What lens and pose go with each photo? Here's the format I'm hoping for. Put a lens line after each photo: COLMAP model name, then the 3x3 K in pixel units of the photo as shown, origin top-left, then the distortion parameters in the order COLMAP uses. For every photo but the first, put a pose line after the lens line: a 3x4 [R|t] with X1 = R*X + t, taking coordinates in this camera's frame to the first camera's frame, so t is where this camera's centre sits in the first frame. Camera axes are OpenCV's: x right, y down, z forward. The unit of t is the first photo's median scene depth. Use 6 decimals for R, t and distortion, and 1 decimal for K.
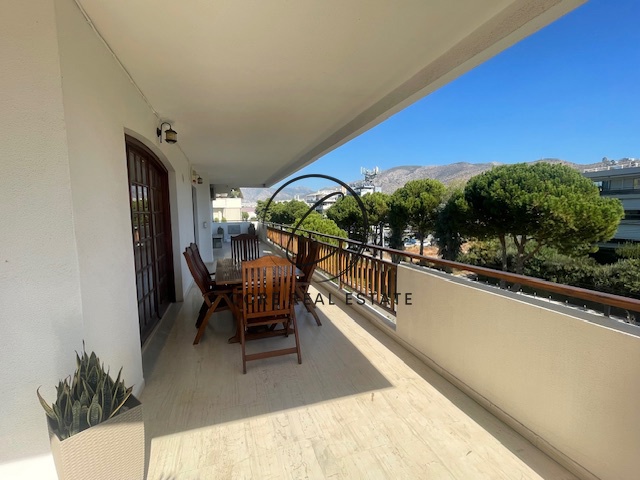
lens RADIAL K [[293.6, 0, 318.9], [0, 293.6, 240.1], [0, 0, 1]] dist [0.004602, 0.001418]
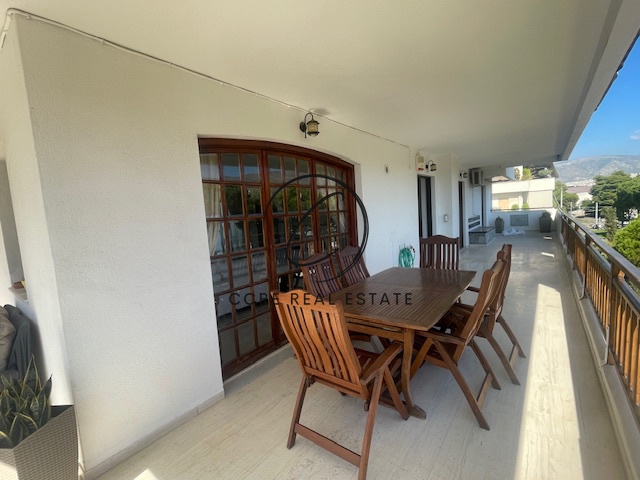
lens RADIAL K [[293.6, 0, 319.3], [0, 293.6, 243.1], [0, 0, 1]] dist [0.004602, 0.001418]
pose [[0.569650, 0.054373, -0.820087, 0.055677], [-0.013497, 0.998294, 0.056813, -0.012382], [0.821777, -0.021294, 0.569411, 0.110852]]
